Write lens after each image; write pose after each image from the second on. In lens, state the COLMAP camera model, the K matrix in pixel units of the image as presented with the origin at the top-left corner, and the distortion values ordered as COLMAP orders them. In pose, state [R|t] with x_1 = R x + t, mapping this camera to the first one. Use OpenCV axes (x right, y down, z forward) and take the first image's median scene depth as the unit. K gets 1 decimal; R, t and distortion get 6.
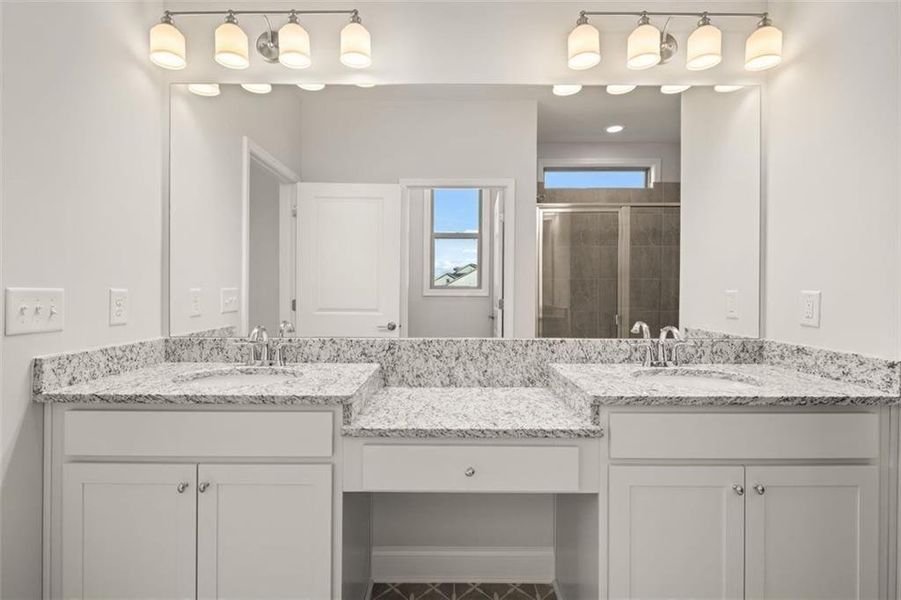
lens RADIAL K [[440.7, 0, 450.2], [0, 440.7, 293.8], [0, 0, 1]] dist [0.001006, -0.001622]
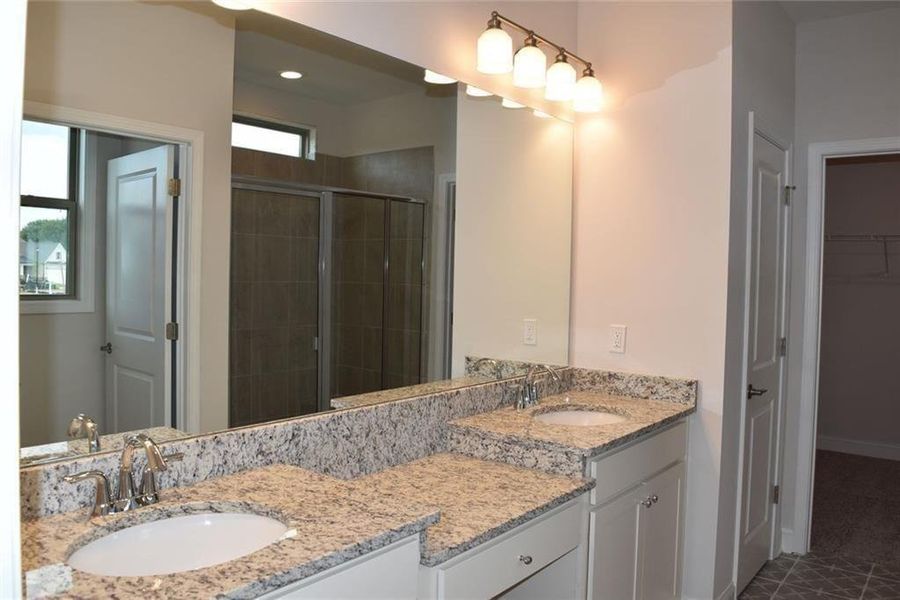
lens RADIAL K [[709.7, 0, 449.3], [0, 709.7, 297.2], [0, 0, 1]] dist [-0.083918, 0.001235]
pose [[0.619726, -0.017823, 0.784616, -0.800052], [-0.009973, 0.999483, 0.030580, -0.113224], [-0.784755, -0.026776, 0.619228, 0.189676]]
